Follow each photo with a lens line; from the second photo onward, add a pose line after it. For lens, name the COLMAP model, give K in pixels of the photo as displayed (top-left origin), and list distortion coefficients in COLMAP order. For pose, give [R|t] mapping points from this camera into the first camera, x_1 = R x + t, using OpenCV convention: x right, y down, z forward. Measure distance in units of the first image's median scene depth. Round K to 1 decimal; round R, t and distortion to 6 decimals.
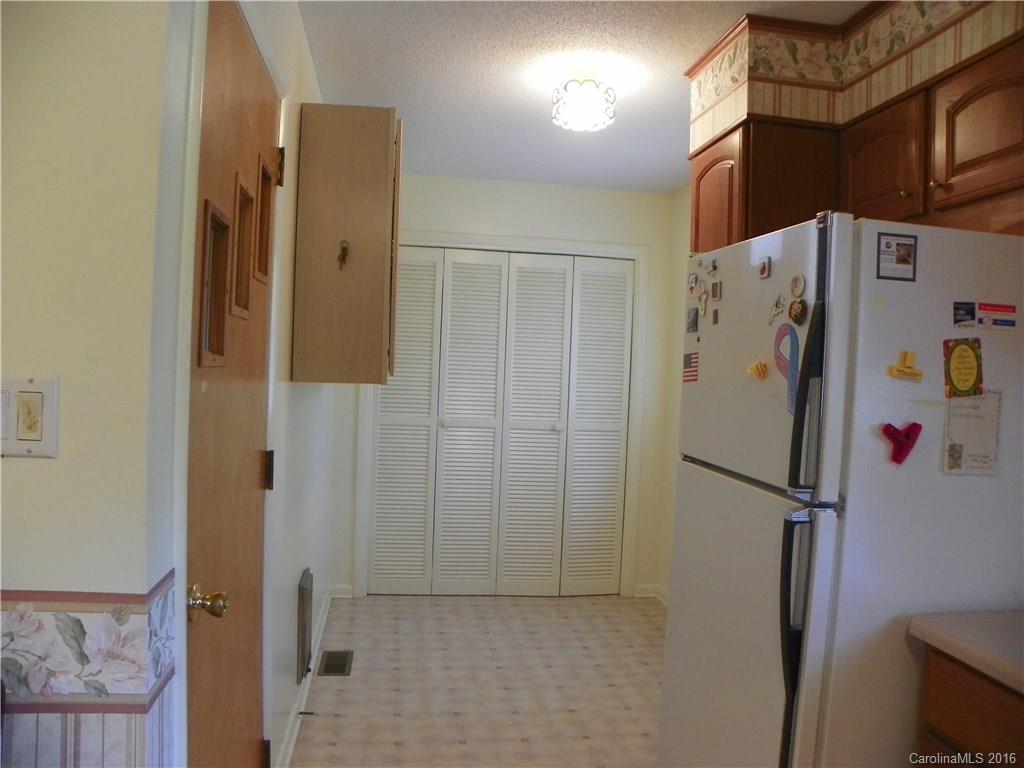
lens RADIAL K [[760.5, 0, 512.0], [0, 760.5, 384.0], [0, 0, 1]] dist [-0.099786, 0.010443]
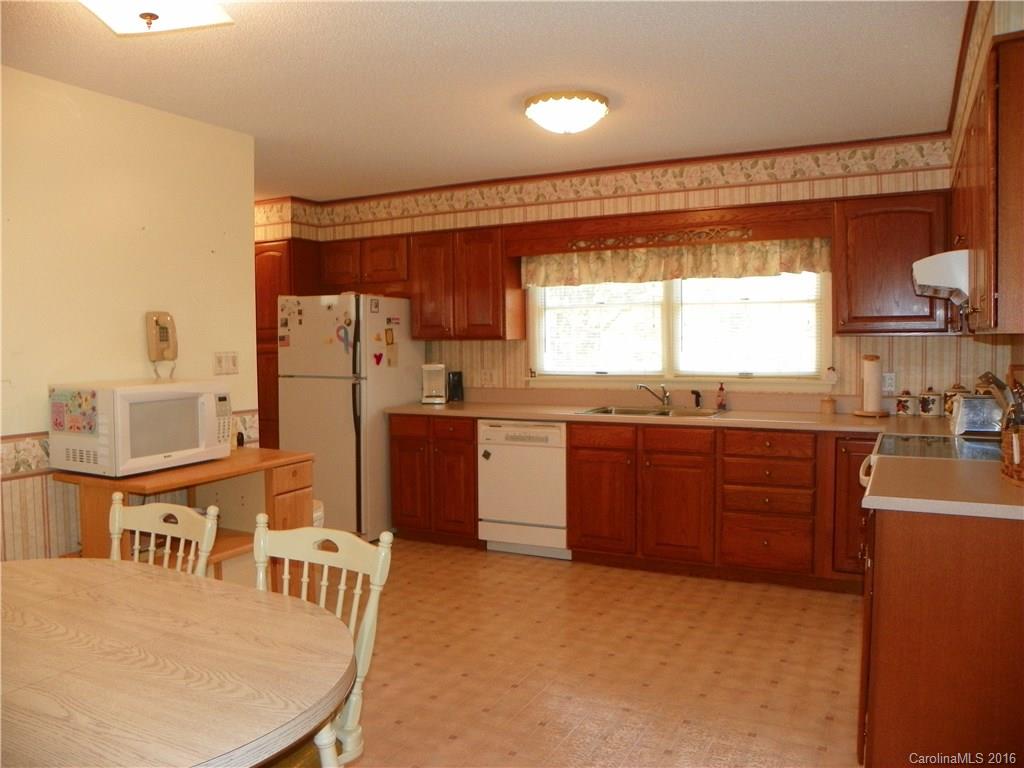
lens RADIAL K [[760.5, 0, 512.0], [0, 760.5, 384.0], [0, 0, 1]] dist [-0.099786, 0.010443]
pose [[0.590111, -0.093001, 0.801947, -1.750154], [0.055672, 0.995666, 0.074500, -0.031268], [-0.805400, 0.000683, 0.592731, -1.440774]]
